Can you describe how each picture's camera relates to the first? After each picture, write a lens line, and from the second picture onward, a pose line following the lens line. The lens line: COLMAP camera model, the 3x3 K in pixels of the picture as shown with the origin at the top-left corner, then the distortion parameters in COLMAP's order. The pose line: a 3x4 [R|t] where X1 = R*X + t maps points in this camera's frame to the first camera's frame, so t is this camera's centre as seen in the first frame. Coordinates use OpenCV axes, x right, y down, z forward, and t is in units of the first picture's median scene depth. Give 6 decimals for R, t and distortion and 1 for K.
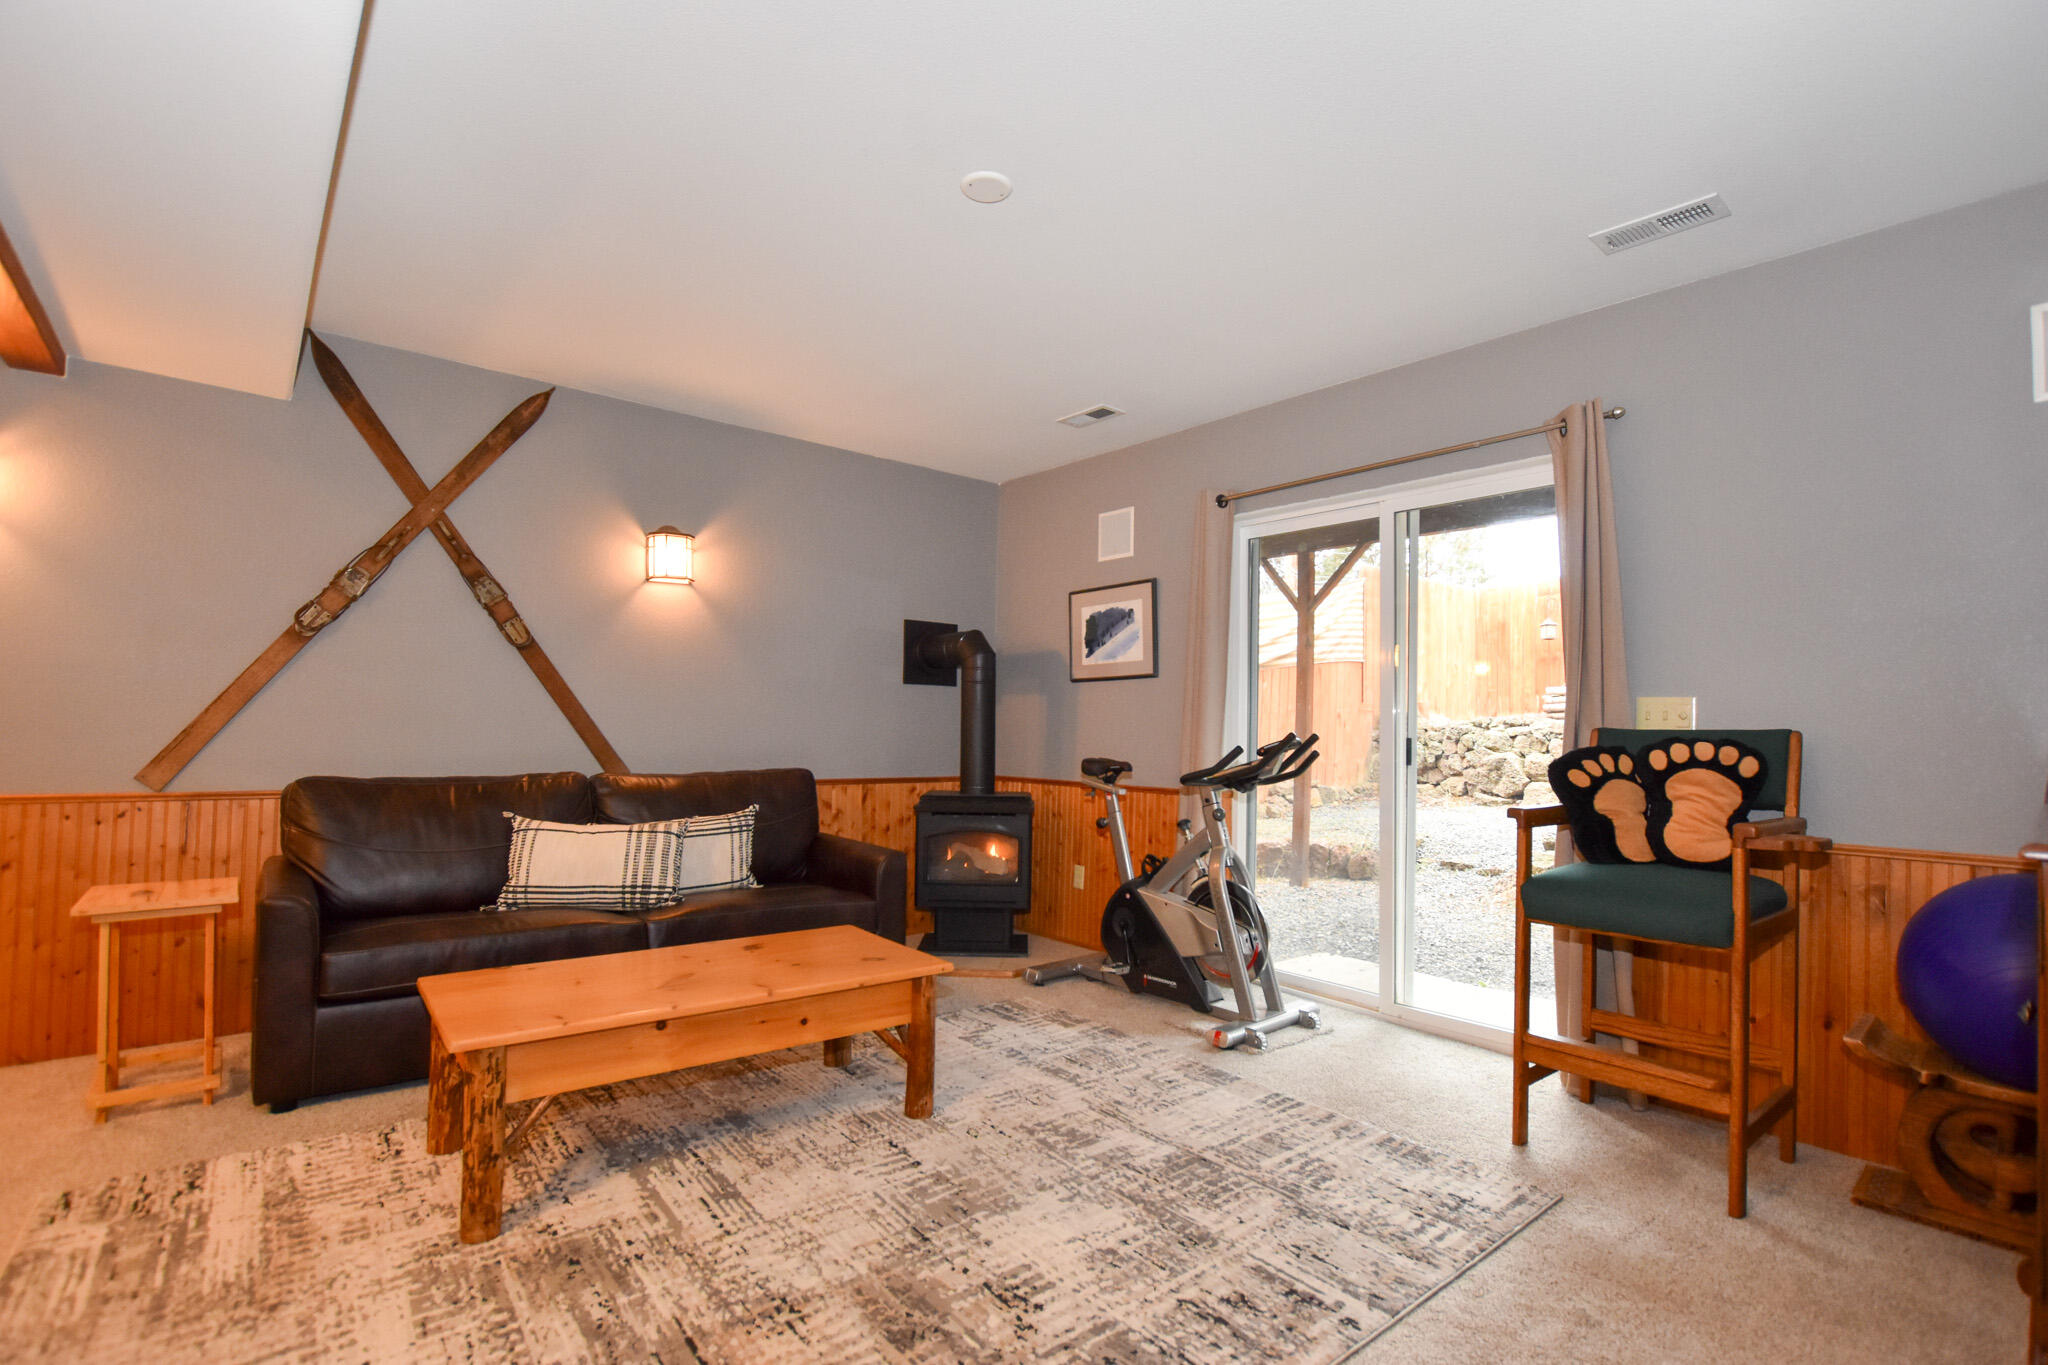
lens RADIAL K [[935.6, 0, 1014.1], [0, 935.6, 697.0], [0, 0, 1]] dist [-0.023558, -0.000004]
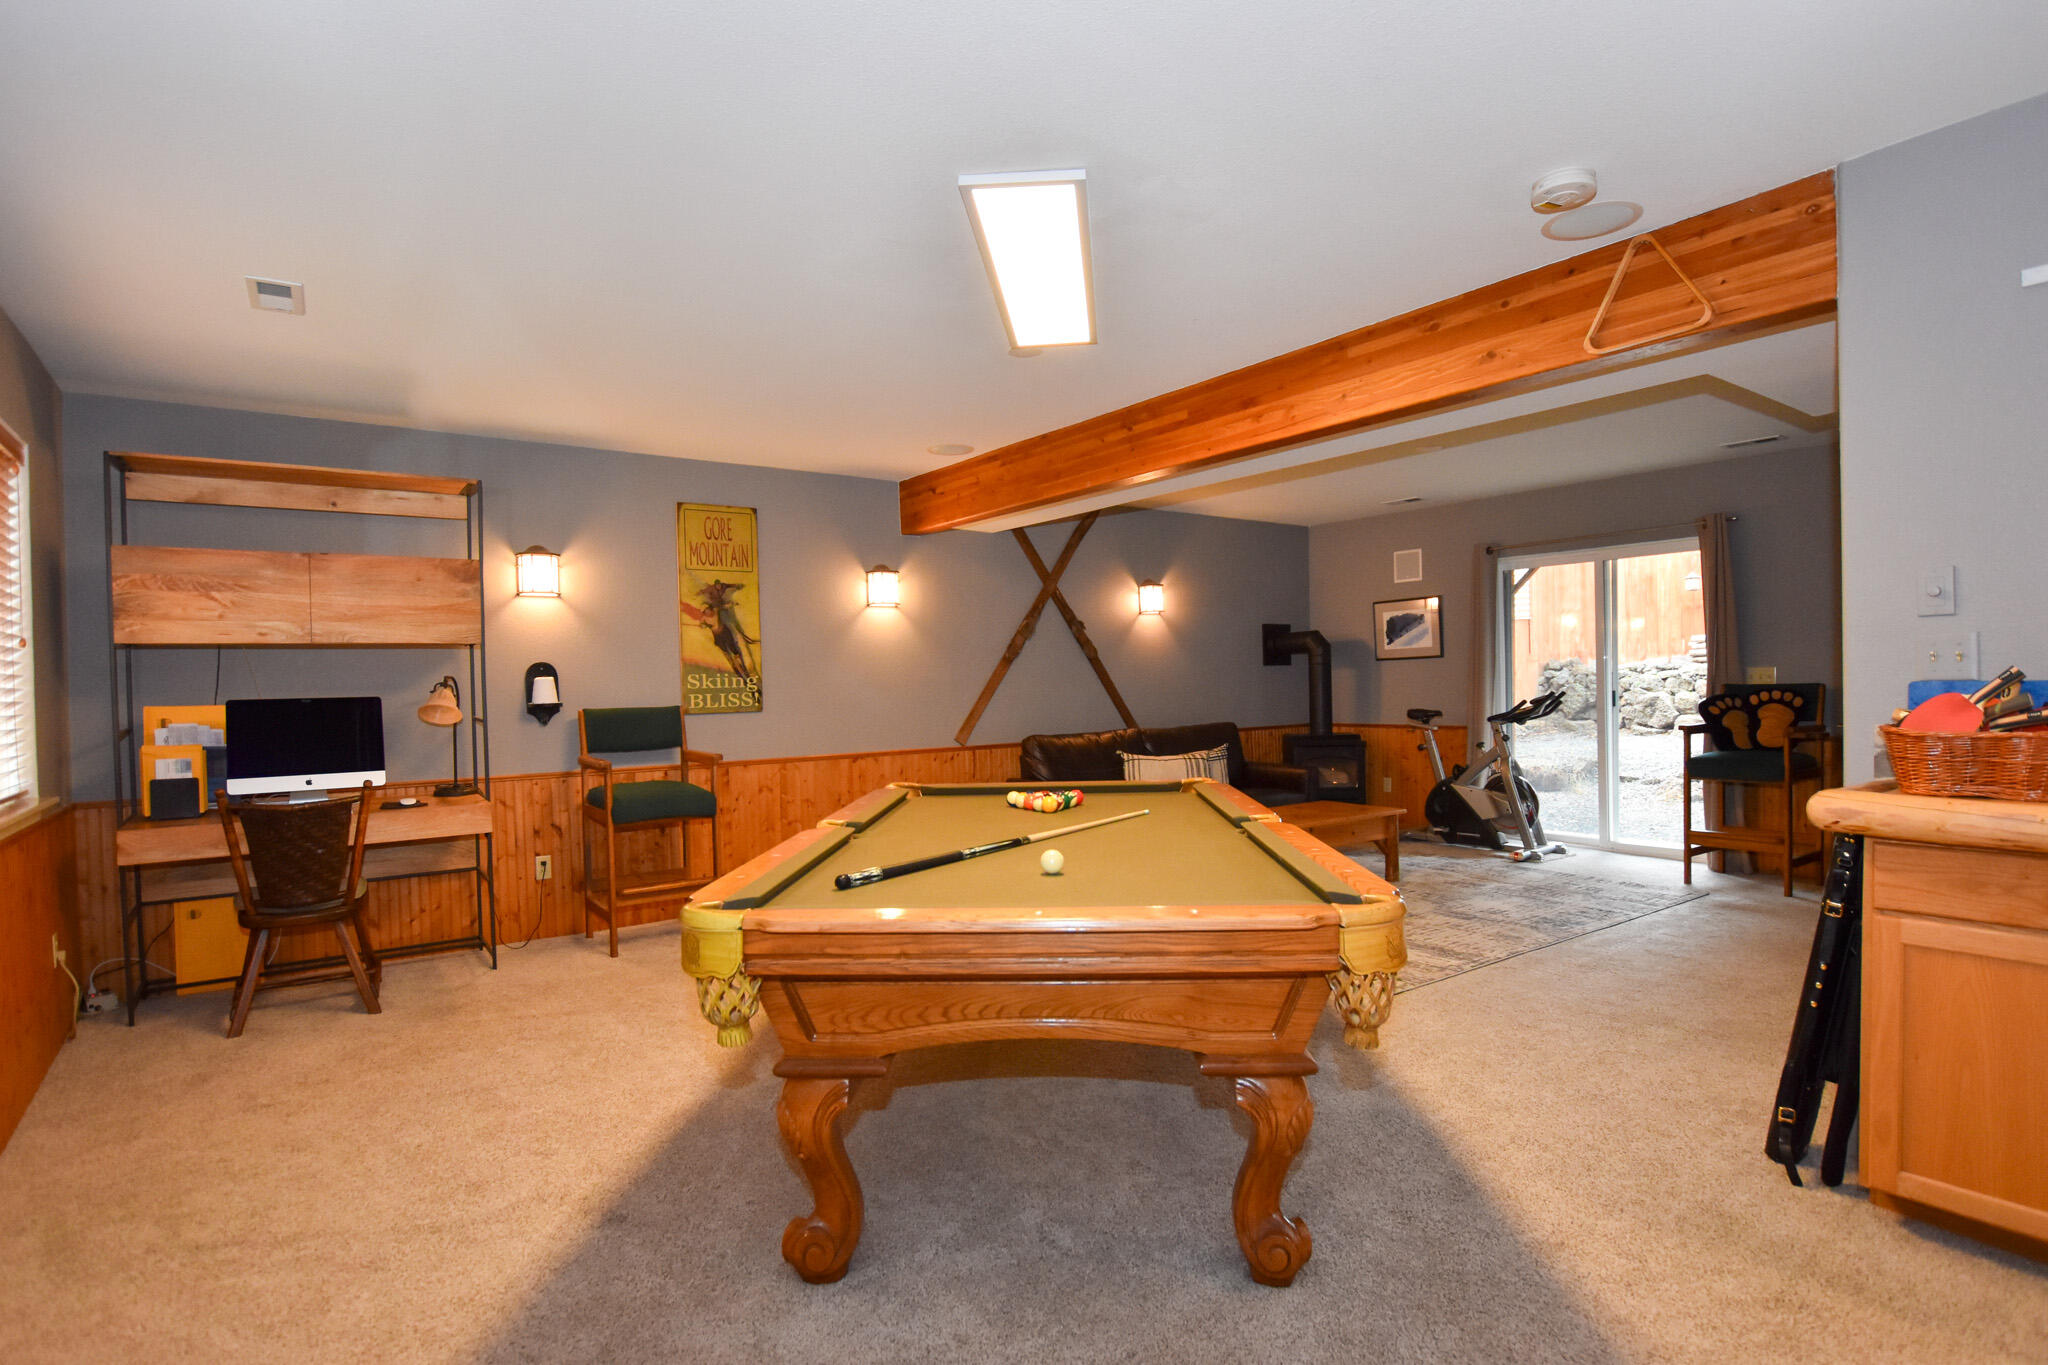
lens RADIAL K [[1019.2, 0, 1031.6], [0, 1019.2, 695.2], [0, 0, 1]] dist [-0.005921, -0.000040]
pose [[0.997792, -0.039378, -0.053482, -0.563451], [0.041883, 0.998038, 0.046541, -0.082326], [0.051544, -0.048678, 0.997484, -0.958381]]
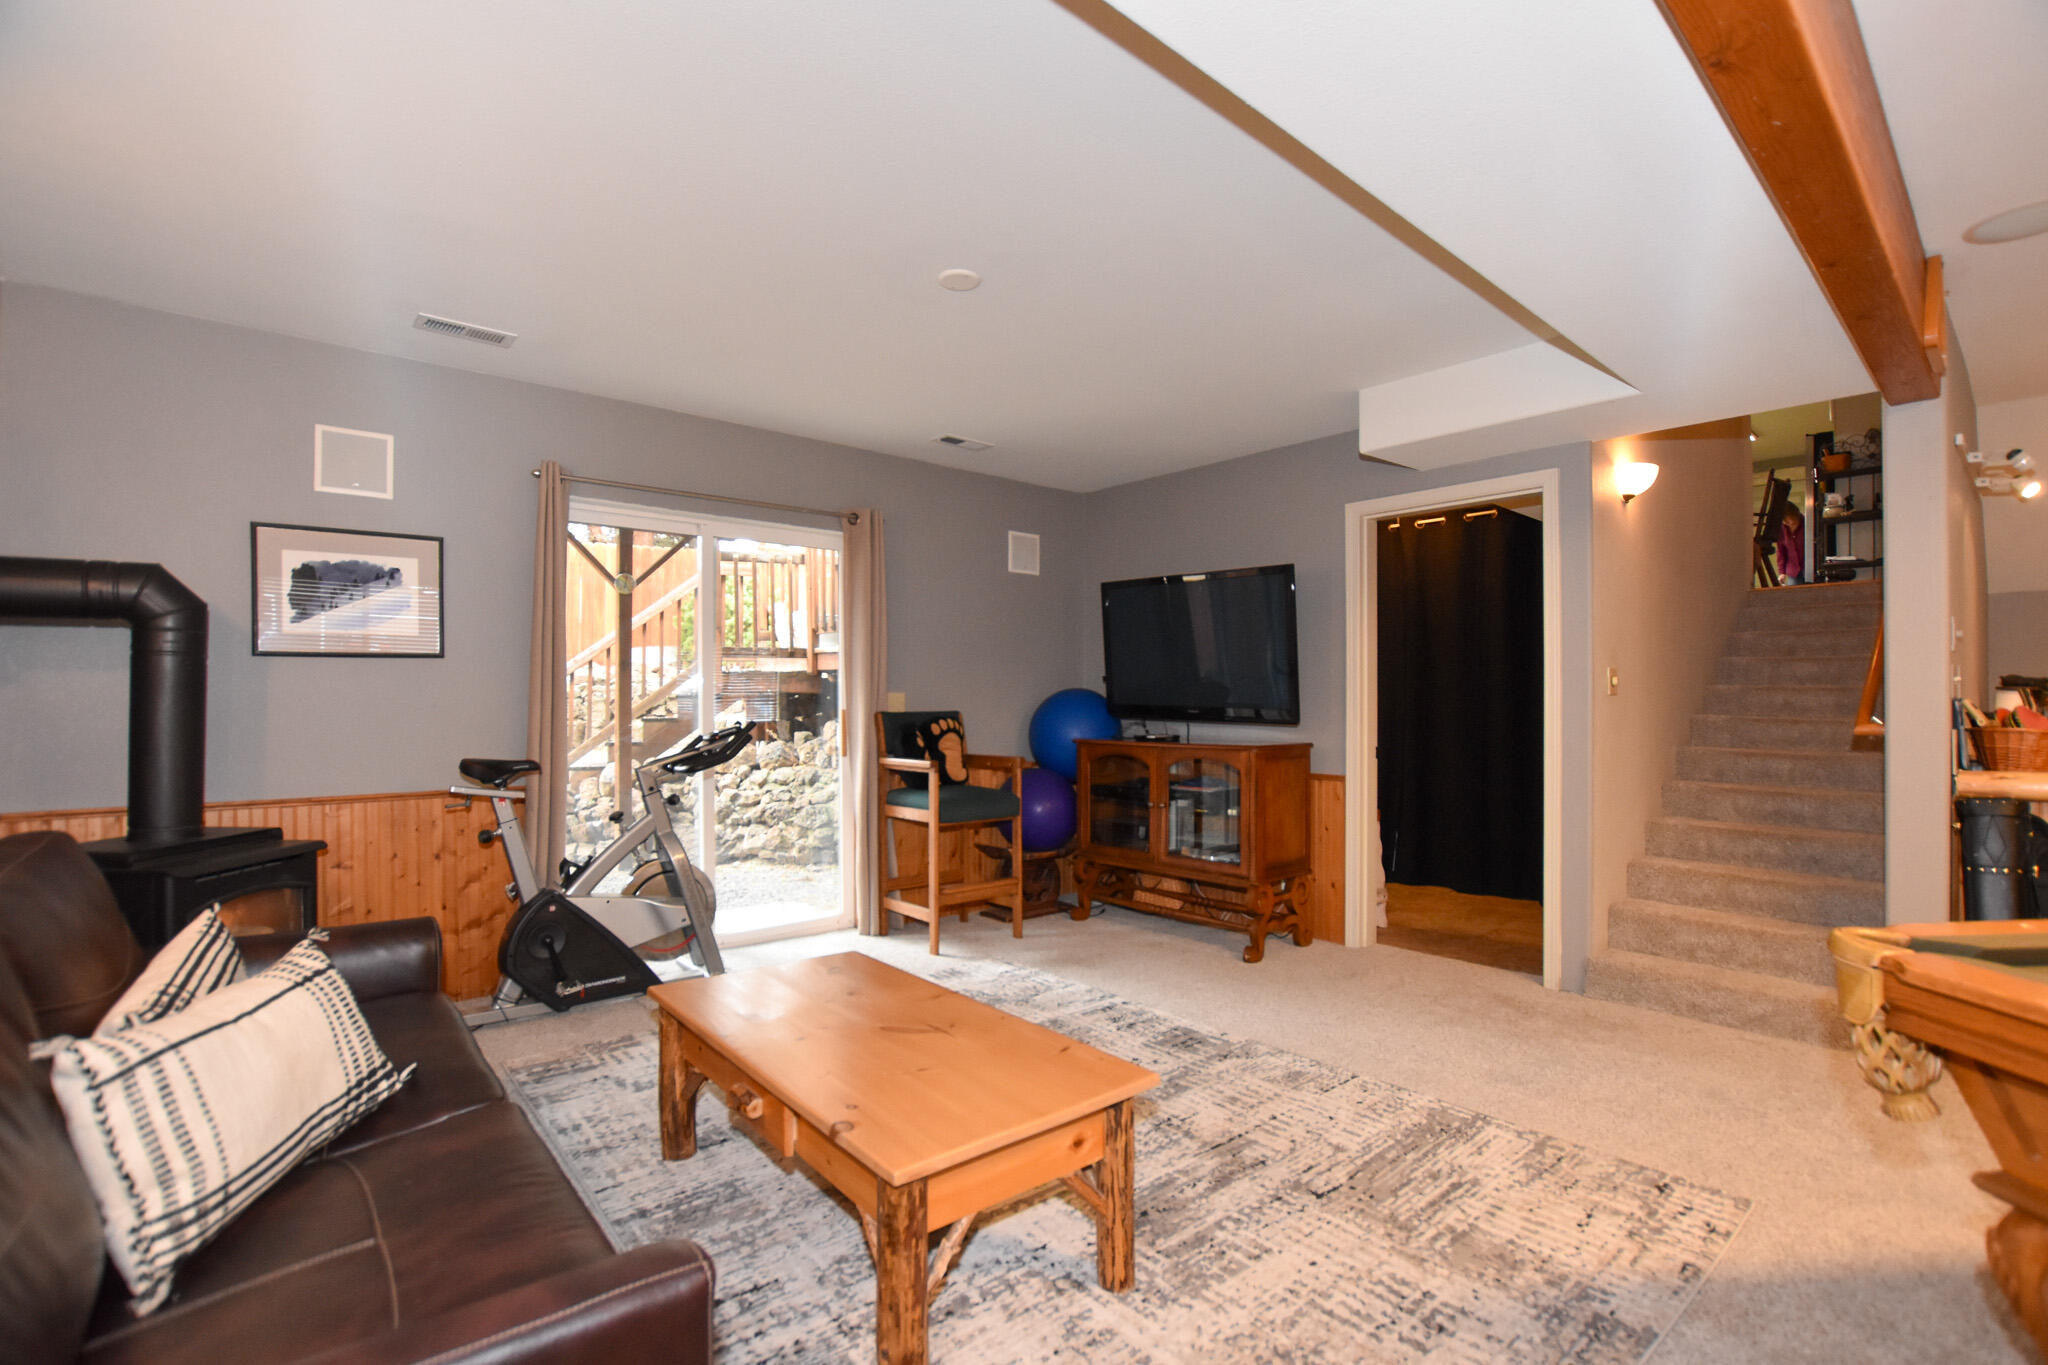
lens RADIAL K [[935.6, 0, 1022.3], [0, 935.6, 702.6], [0, 0, 1]] dist [-0.023558, -0.000004]
pose [[-0.011453, -0.014521, 0.999829, -0.822017], [-0.031016, 0.999419, 0.014160, -0.011133], [-0.999453, -0.030849, -0.011897, 0.606755]]
